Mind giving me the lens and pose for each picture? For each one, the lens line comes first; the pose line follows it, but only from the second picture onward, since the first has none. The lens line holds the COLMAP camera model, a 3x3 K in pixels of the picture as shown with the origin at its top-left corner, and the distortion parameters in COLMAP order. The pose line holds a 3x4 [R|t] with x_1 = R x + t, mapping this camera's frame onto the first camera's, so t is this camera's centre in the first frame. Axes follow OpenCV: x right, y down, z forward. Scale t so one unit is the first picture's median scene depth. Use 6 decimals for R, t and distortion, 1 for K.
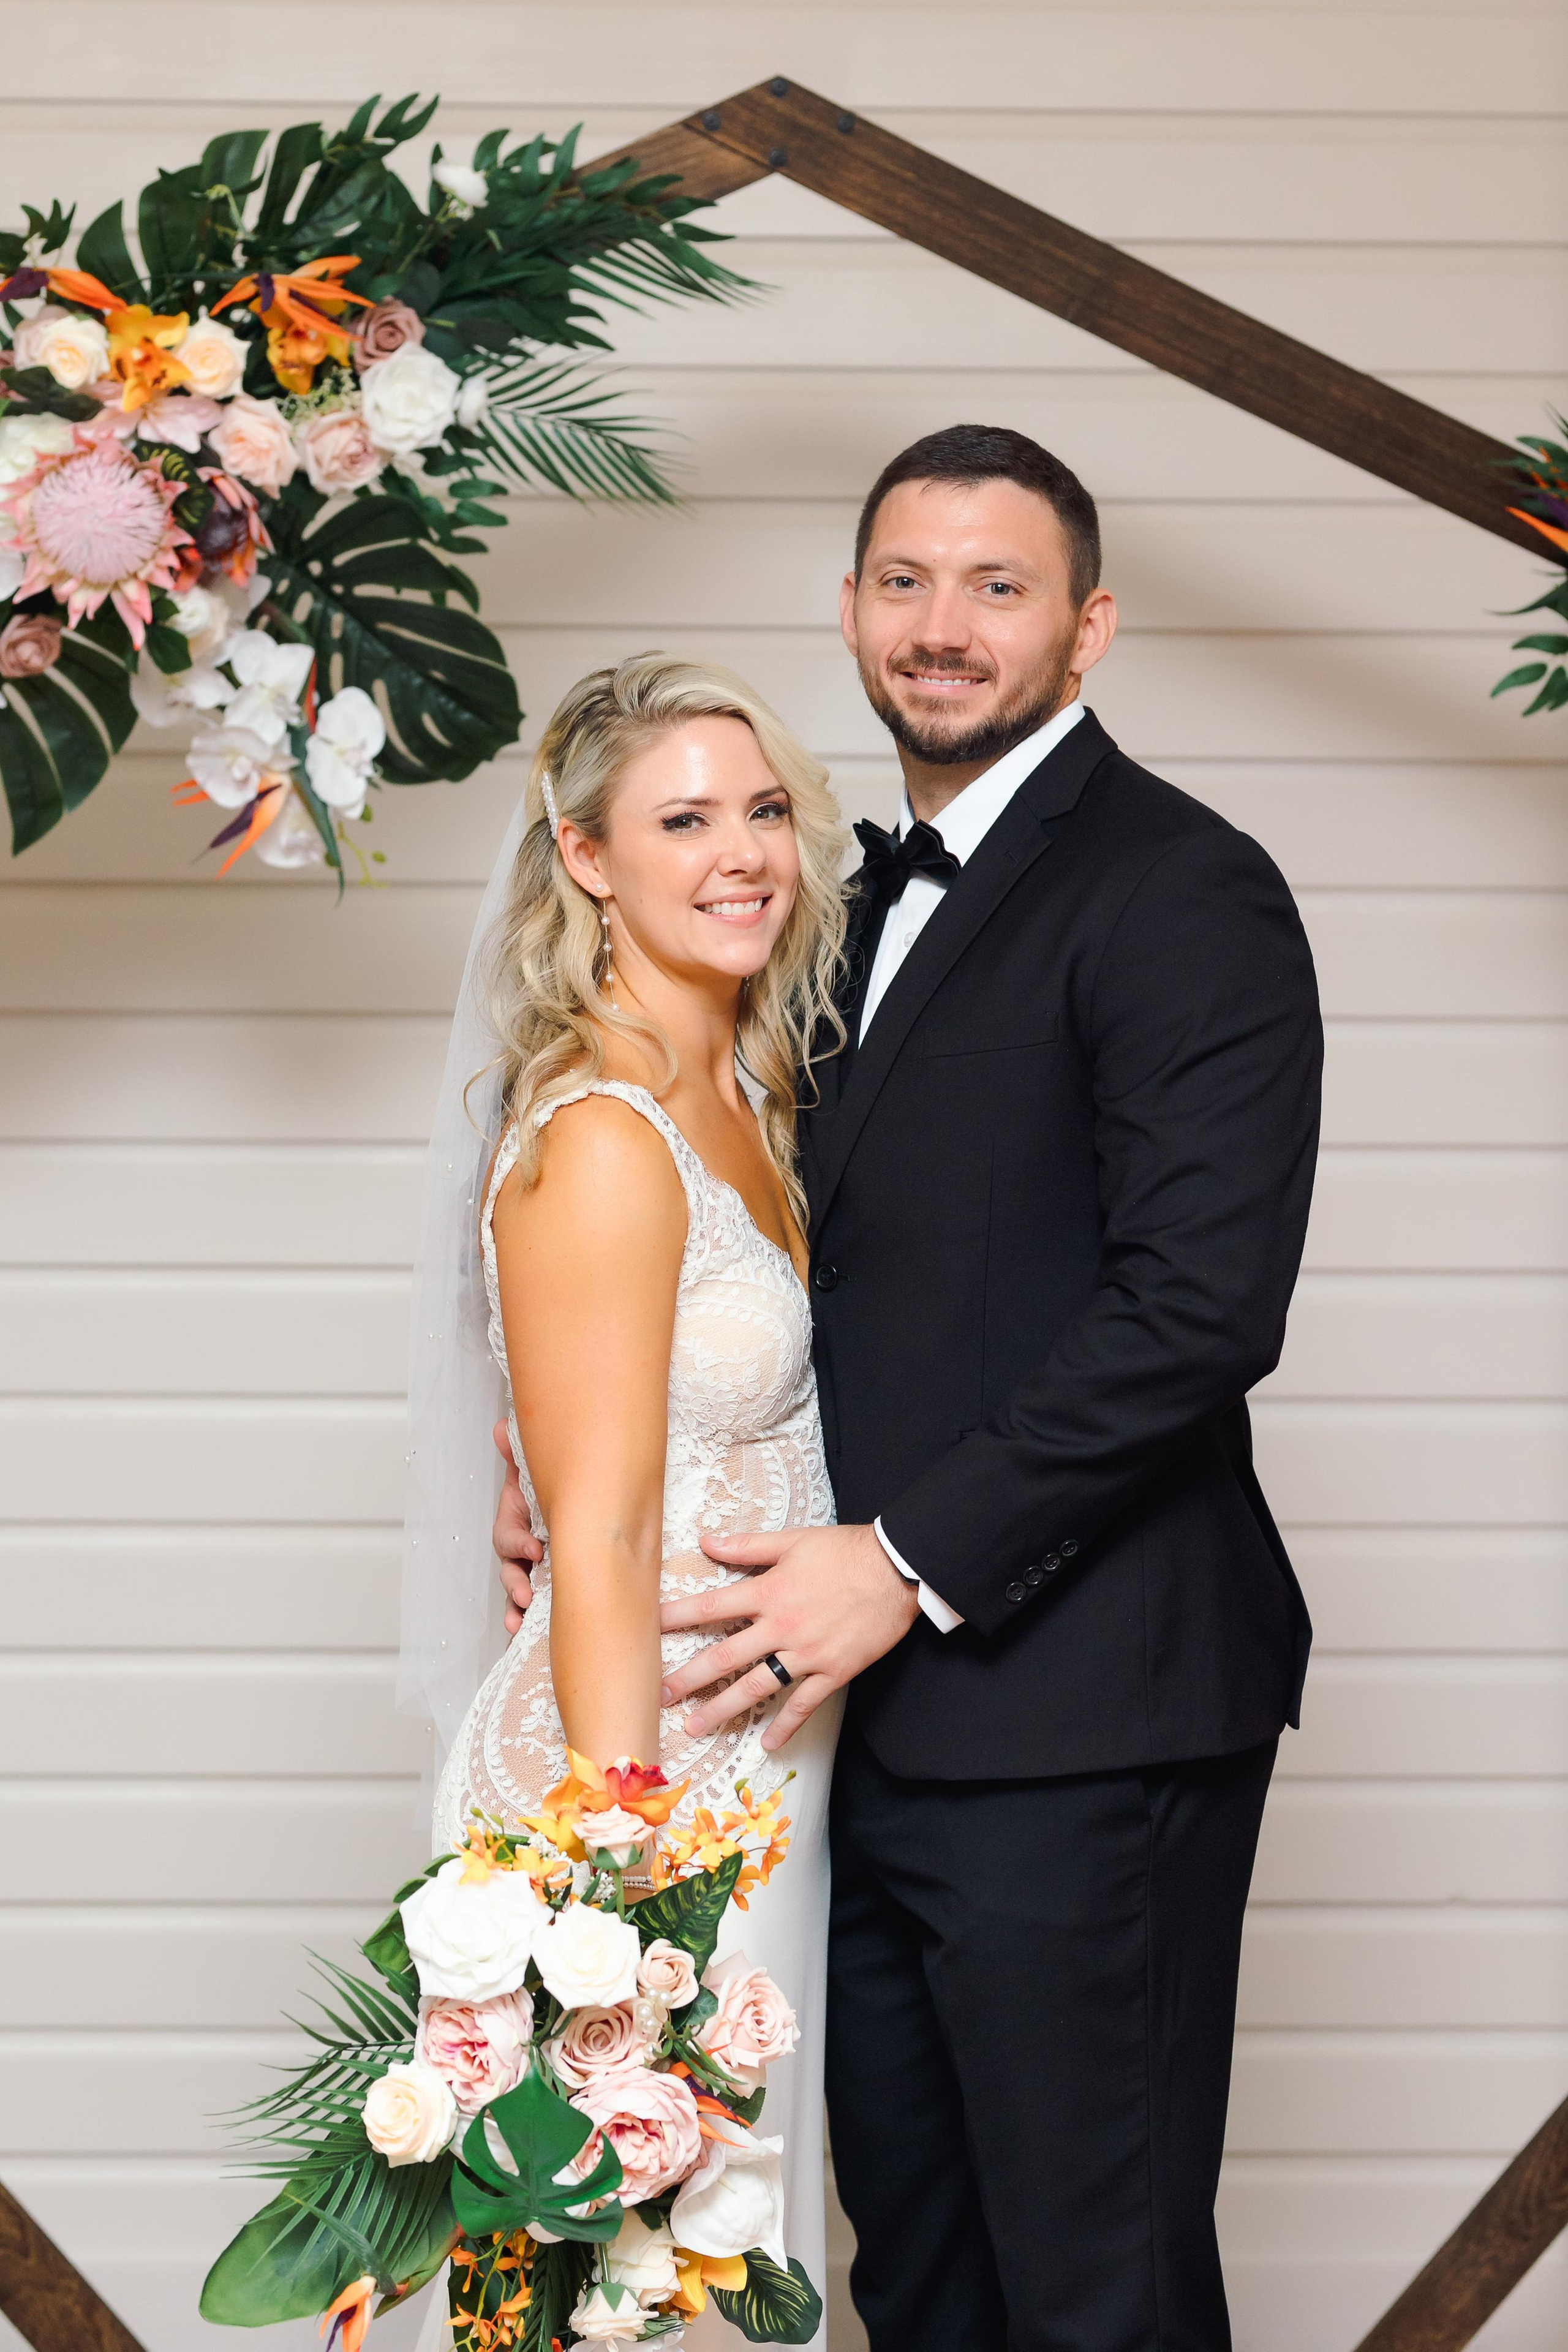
lens RADIAL K [[5455.4, 0, 784.0], [0, 5455.4, 1176.0], [0, 0, 1]] dist [-0.017216, 0.270799]
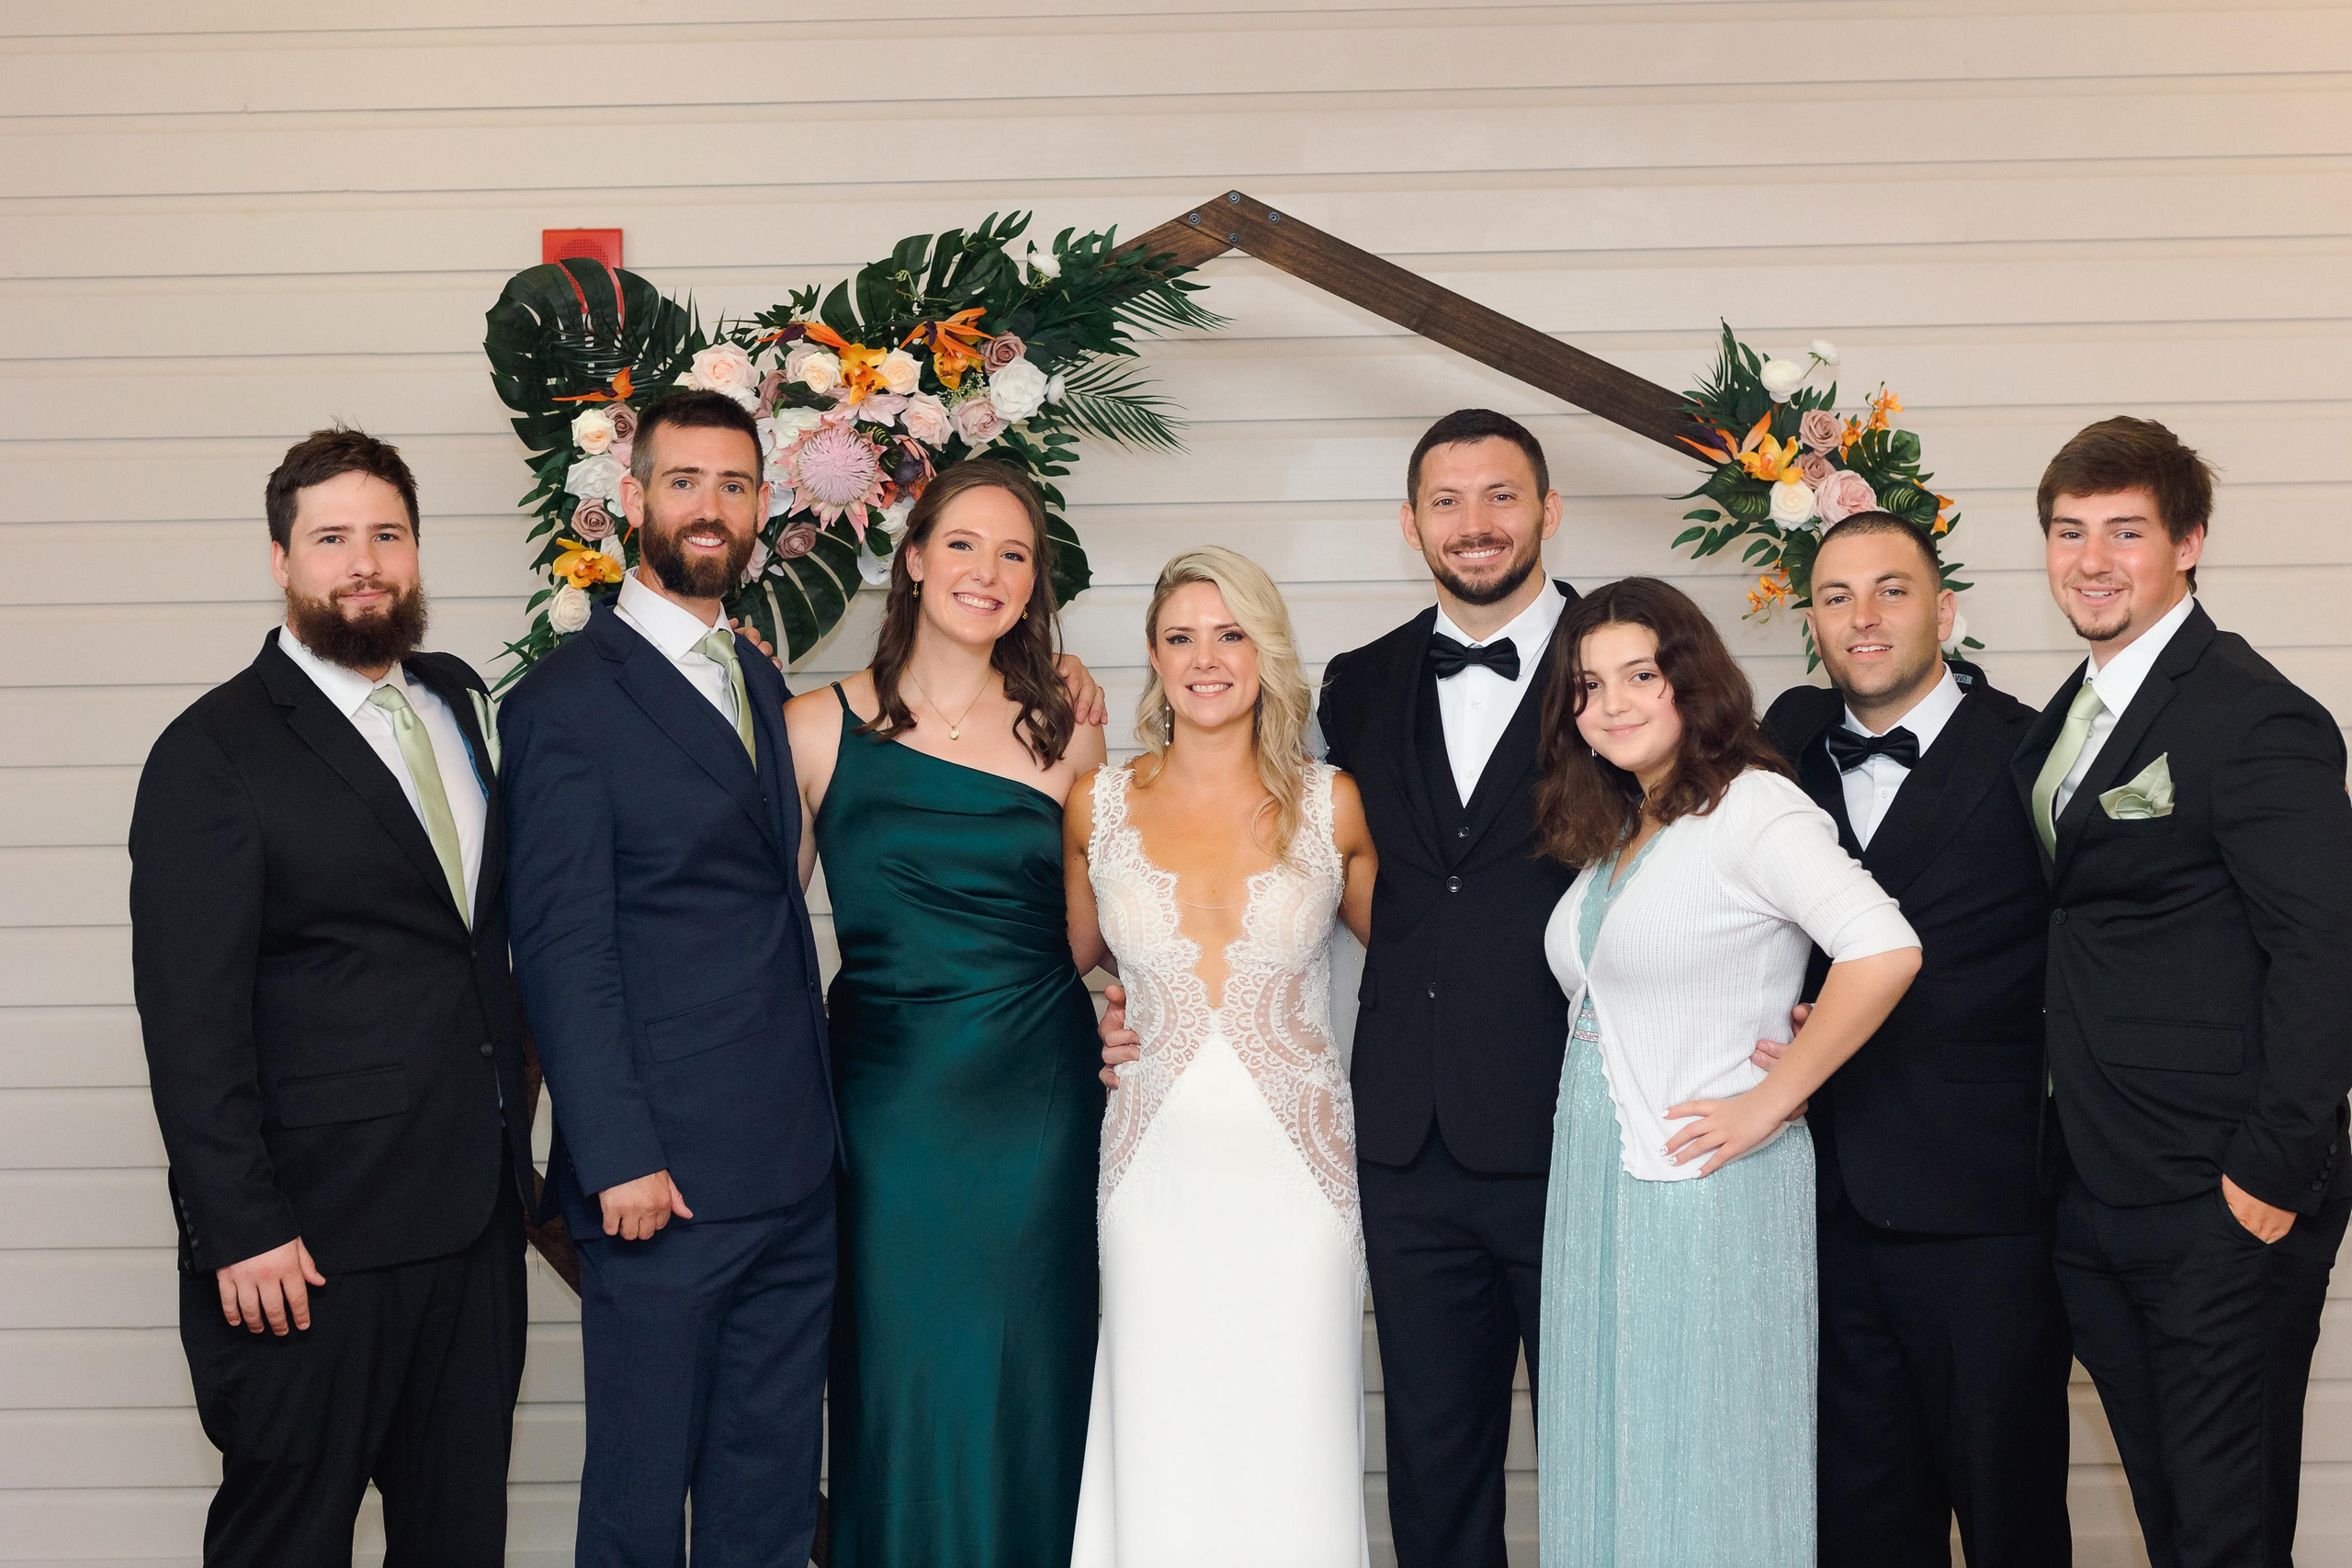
lens RADIAL K [[5622.9, 0, 1227.7], [0, 5622.9, 785.2], [0, 0, 1]] dist [-0.014958, 0.213989]
pose [[0.998046, -0.021619, -0.058626, 0.095856], [0.020095, 0.999448, -0.026470, 0.027834], [0.059166, 0.025240, 0.997929, -0.734201]]
